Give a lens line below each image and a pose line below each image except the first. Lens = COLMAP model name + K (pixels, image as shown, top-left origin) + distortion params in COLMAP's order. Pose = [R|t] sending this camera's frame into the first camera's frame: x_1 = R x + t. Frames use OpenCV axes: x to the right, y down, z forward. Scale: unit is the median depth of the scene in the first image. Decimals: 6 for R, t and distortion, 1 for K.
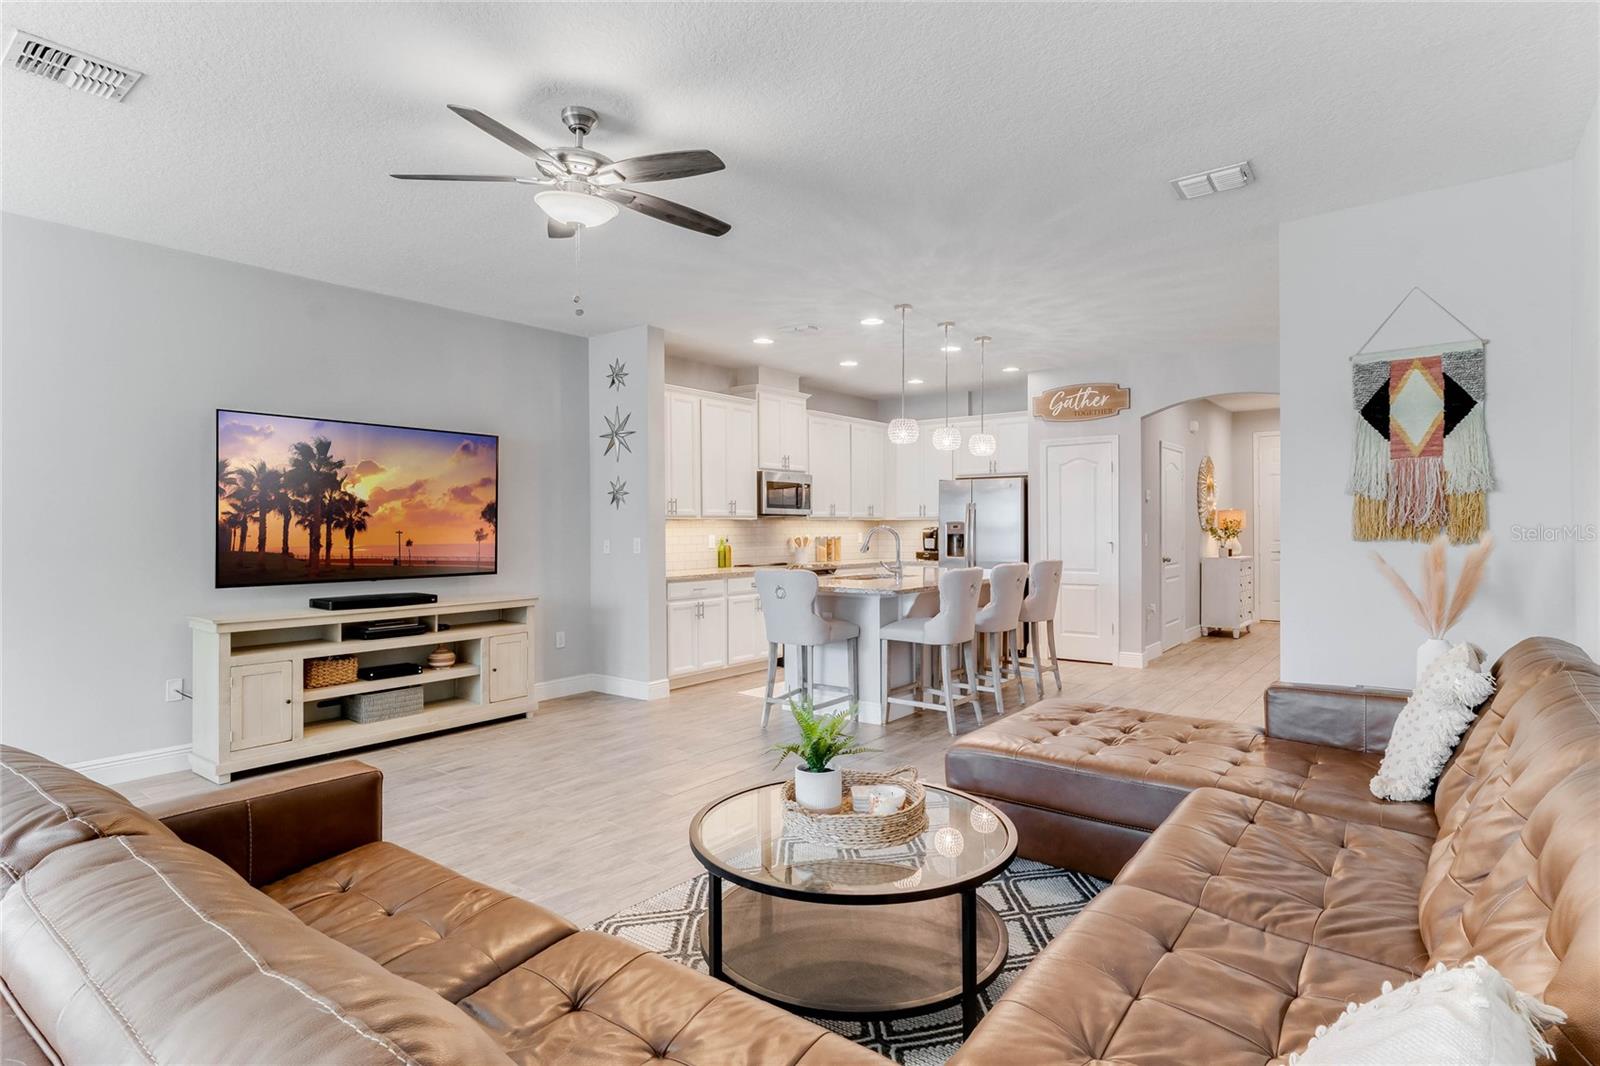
lens RADIAL K [[821.0, 0, 804.7], [0, 821.0, 532.1], [0, 0, 1]] dist [0.003586, 0.000597]
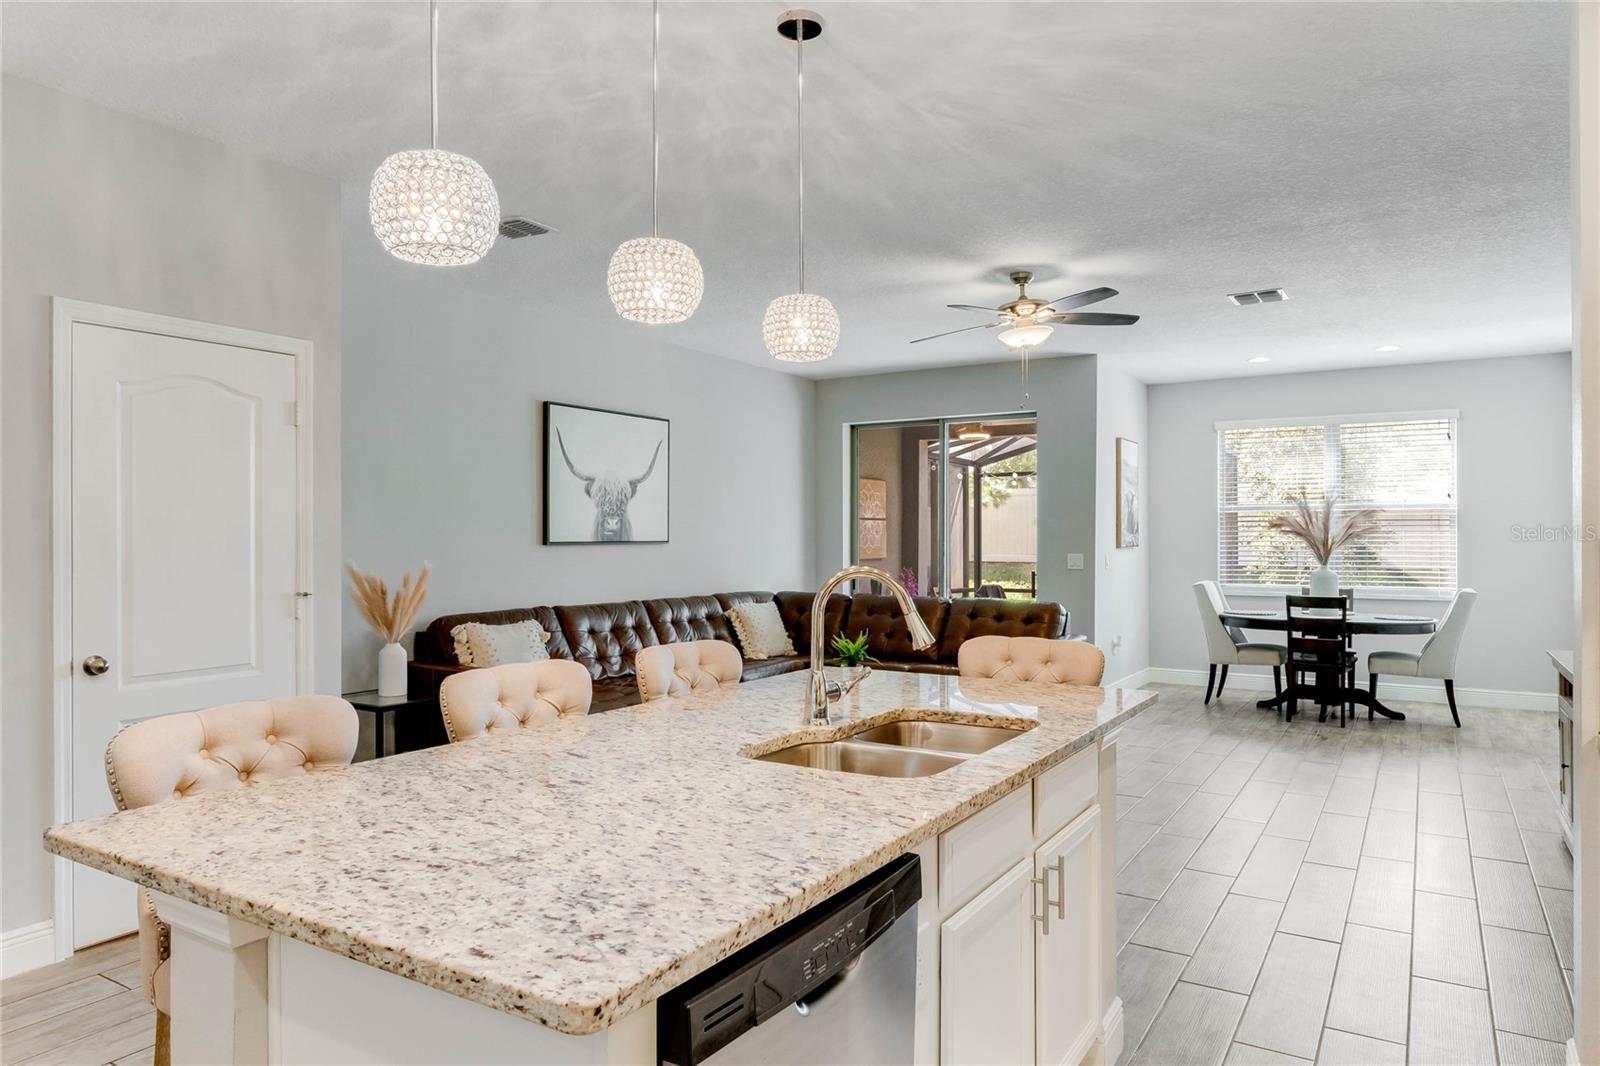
lens RADIAL K [[1022.0, 0, 804.5], [0, 1022.0, 537.9], [0, 0, 1]] dist [-0.001037, 0.001388]
pose [[-0.994563, 0.005520, -0.103990, 0.170503], [0.004556, 0.999944, 0.009507, -0.025318], [0.104037, 0.008981, -0.994533, 1.507888]]
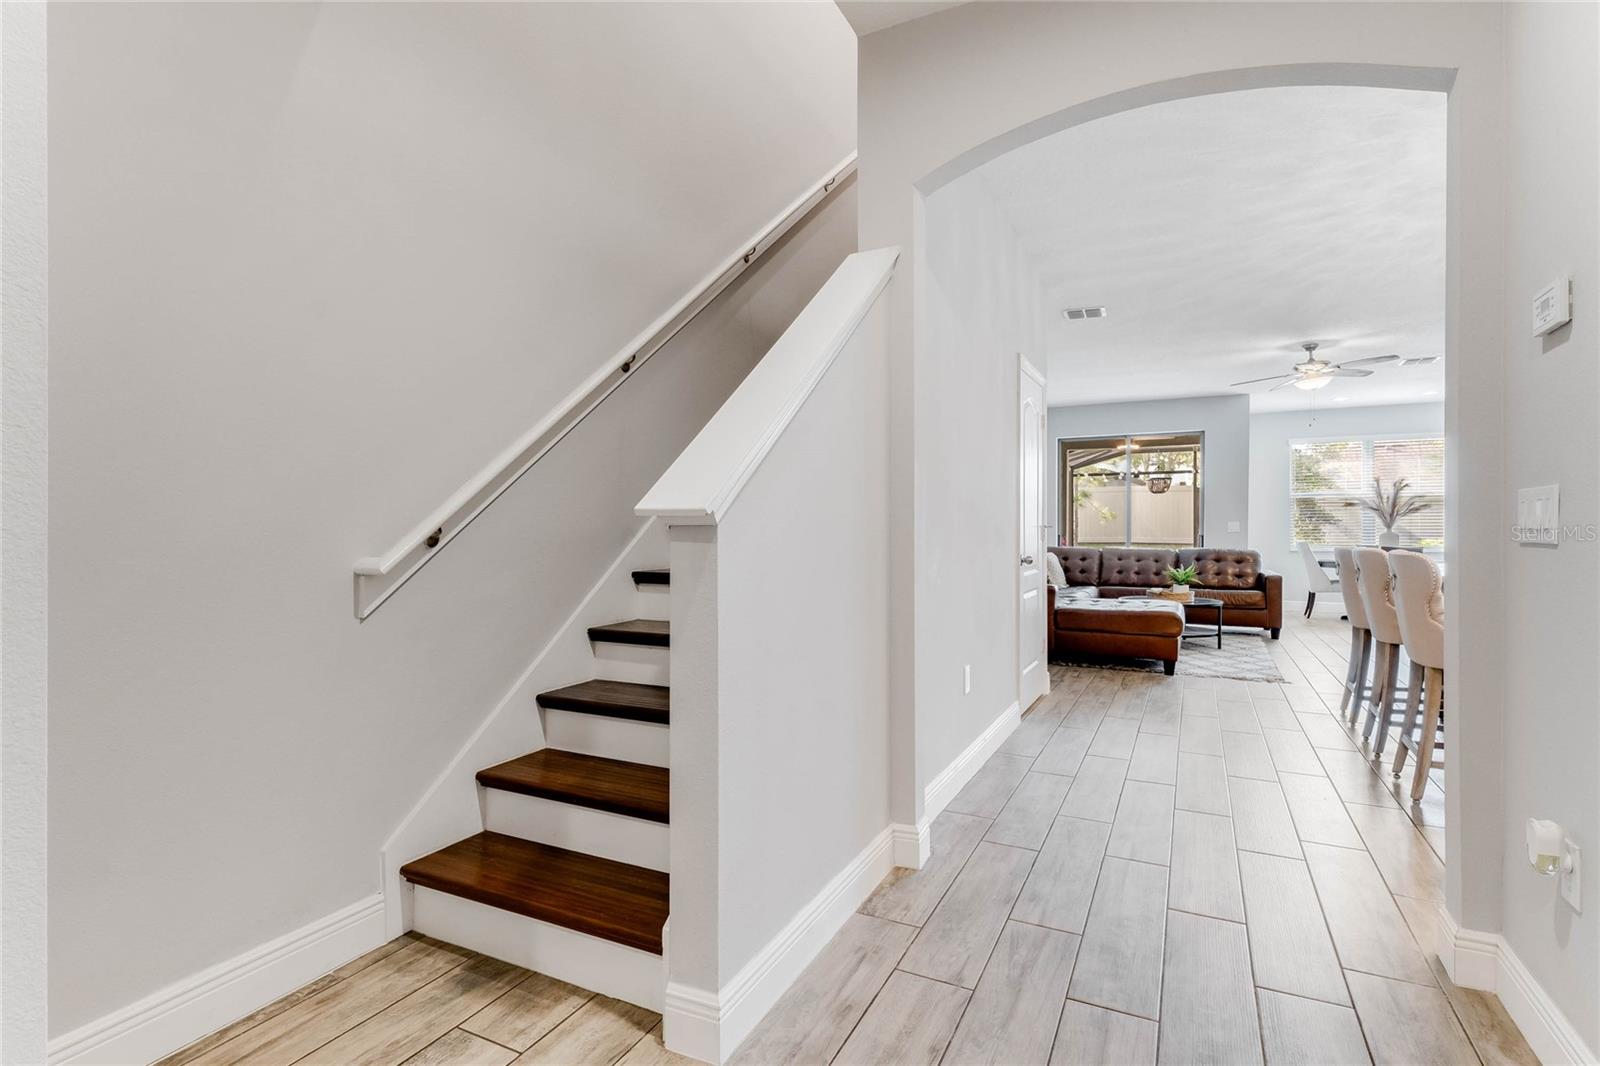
lens RADIAL K [[786.7, 0, 800.0], [0, 786.7, 533.0], [0, 0, 1]] dist [0.005728, 0.000626]
pose [[-0.982125, 0.007142, -0.188094, 0.909853], [0.005114, 0.999923, 0.011265, 0.013045], [0.188160, 0.010101, -0.982086, 1.637892]]
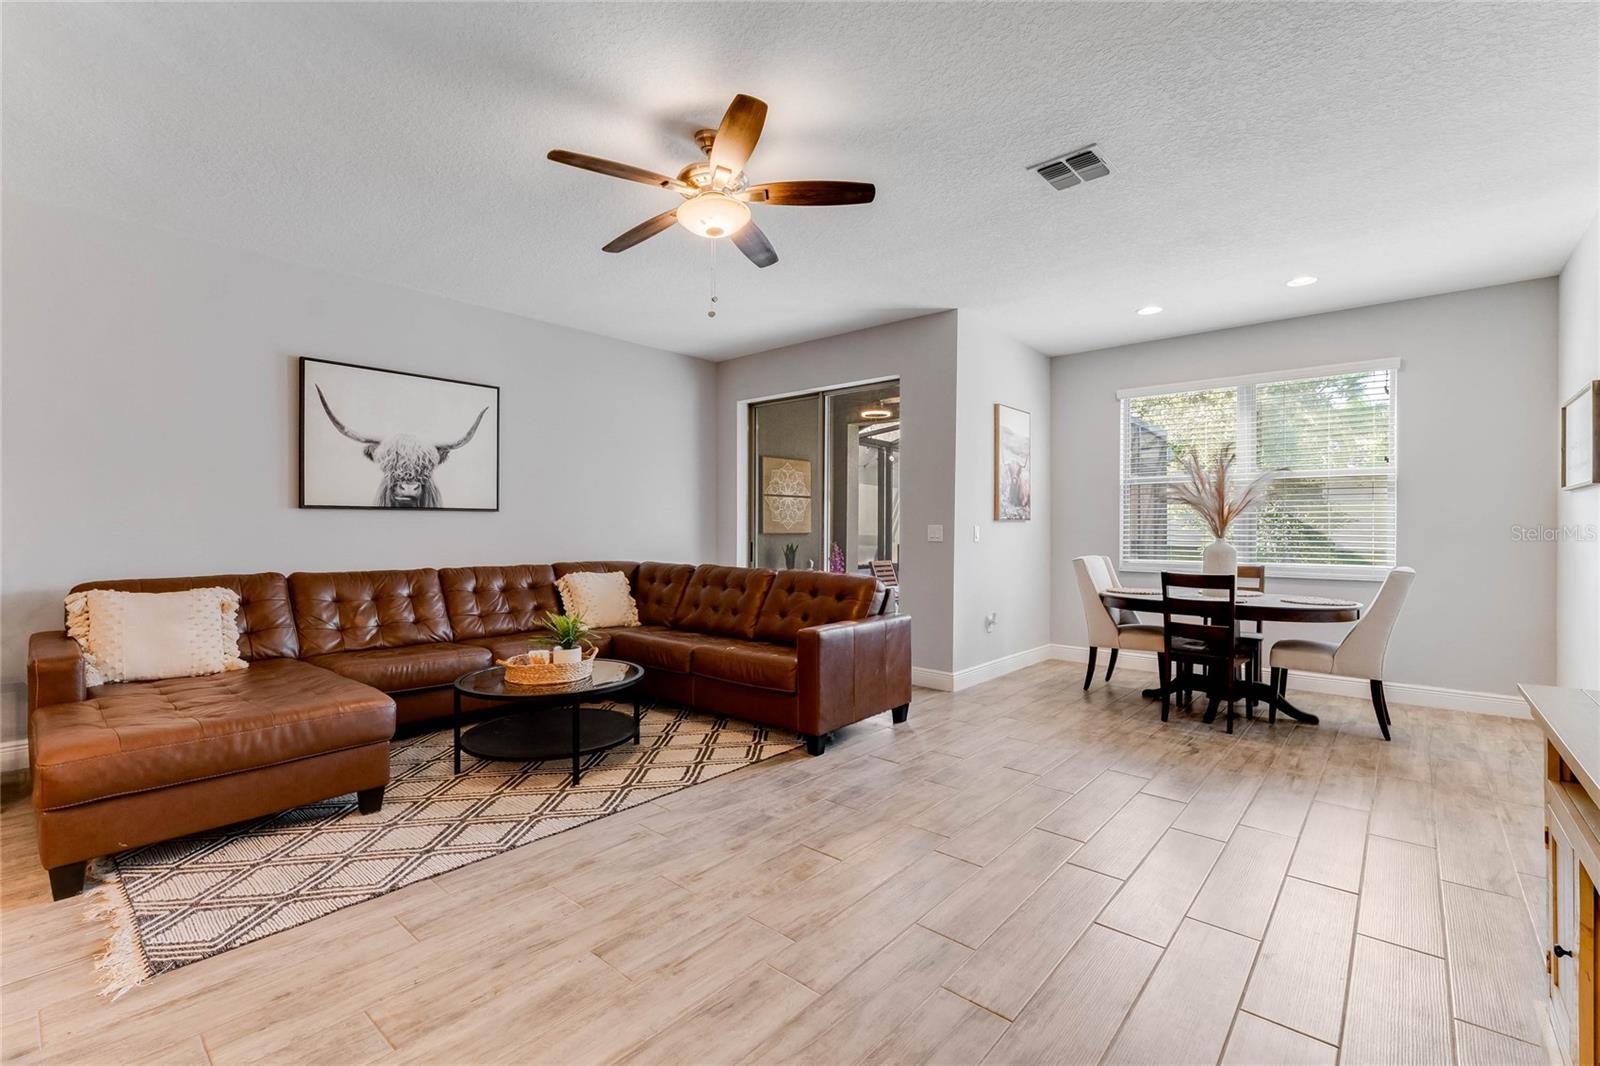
lens RADIAL K [[701.8, 0, 800.0], [0, 701.8, 533.0], [0, 0, 1]] dist [0.000045, -0.000405]
pose [[-0.998062, 0.001929, 0.062205, -0.242454], [0.002846, 0.999889, 0.014653, 0.009528], [-0.062170, 0.014801, -0.997956, 1.046201]]
